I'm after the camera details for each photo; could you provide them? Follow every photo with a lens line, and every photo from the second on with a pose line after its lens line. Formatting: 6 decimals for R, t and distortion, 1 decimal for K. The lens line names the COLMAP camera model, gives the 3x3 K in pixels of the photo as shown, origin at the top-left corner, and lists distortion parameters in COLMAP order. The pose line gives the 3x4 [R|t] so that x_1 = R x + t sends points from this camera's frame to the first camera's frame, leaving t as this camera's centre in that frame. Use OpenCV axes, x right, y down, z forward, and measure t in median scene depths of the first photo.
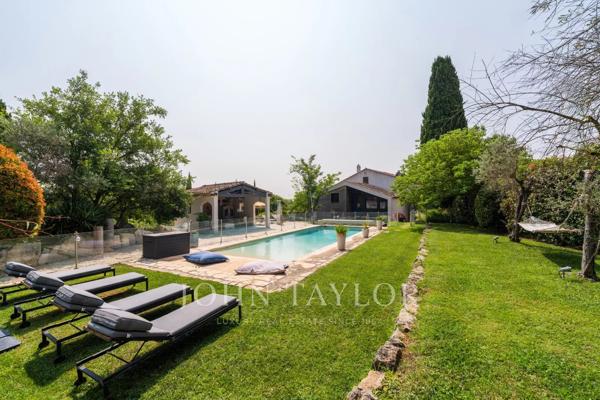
lens RADIAL K [[245.0, 0, 300.0], [0, 245.0, 200.0], [0, 0, 1]] dist [0.016541, 0.000017]
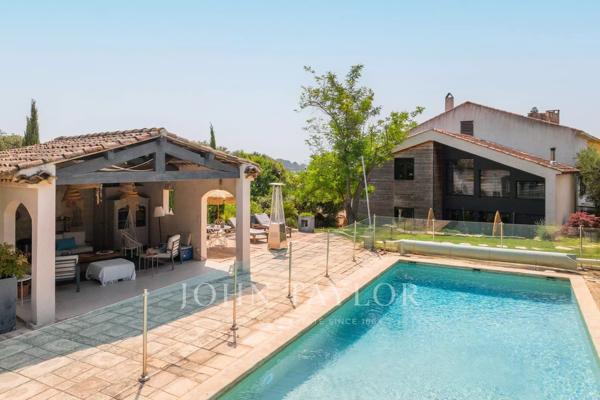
lens RADIAL K [[409.1, 0, 300.0], [0, 409.1, 200.0], [0, 0, 1]] dist [-0.001192, -0.000530]
pose [[0.999684, 0.016392, -0.019066, -0.026601], [-0.014401, 0.994857, 0.100260, -0.025278], [0.020612, -0.099953, 0.994779, 0.294104]]
